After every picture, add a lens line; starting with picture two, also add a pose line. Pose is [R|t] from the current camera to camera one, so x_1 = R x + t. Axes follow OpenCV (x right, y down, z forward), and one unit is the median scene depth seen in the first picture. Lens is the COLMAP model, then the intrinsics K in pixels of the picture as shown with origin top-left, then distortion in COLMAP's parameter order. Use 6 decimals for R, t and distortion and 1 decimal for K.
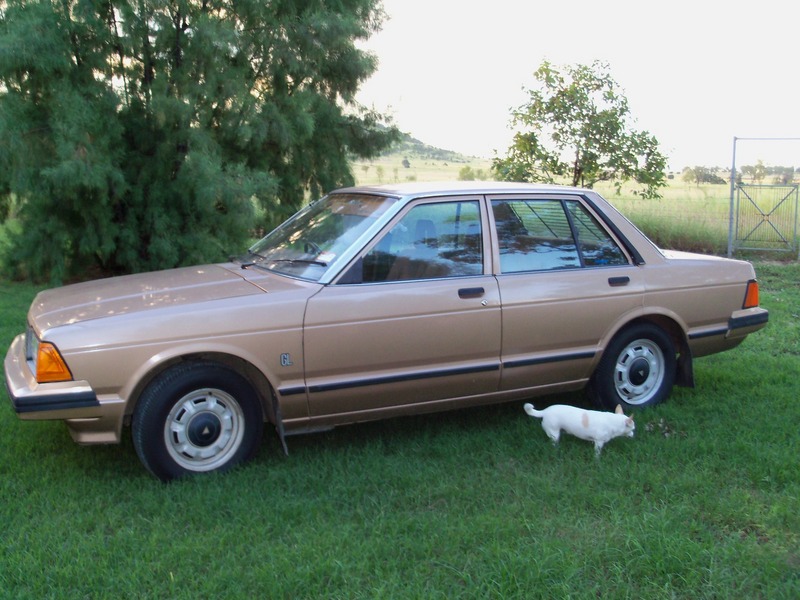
lens RADIAL K [[842.6, 0, 399.6], [0, 842.6, 267.9], [0, 0, 1]] dist [-0.216968, 0.028430]
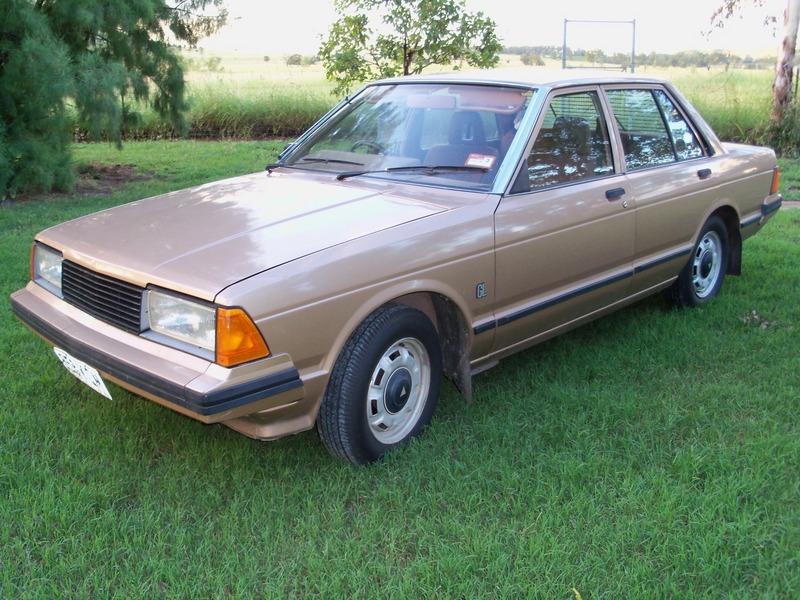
lens RADIAL K [[842.6, 0, 399.6], [0, 842.6, 267.9], [0, 0, 1]] dist [-0.216968, 0.028430]
pose [[0.940118, -0.089371, 0.328925, -0.443879], [0.043871, 0.988714, 0.143249, -0.030901], [-0.338015, -0.120241, 0.933428, 0.243292]]
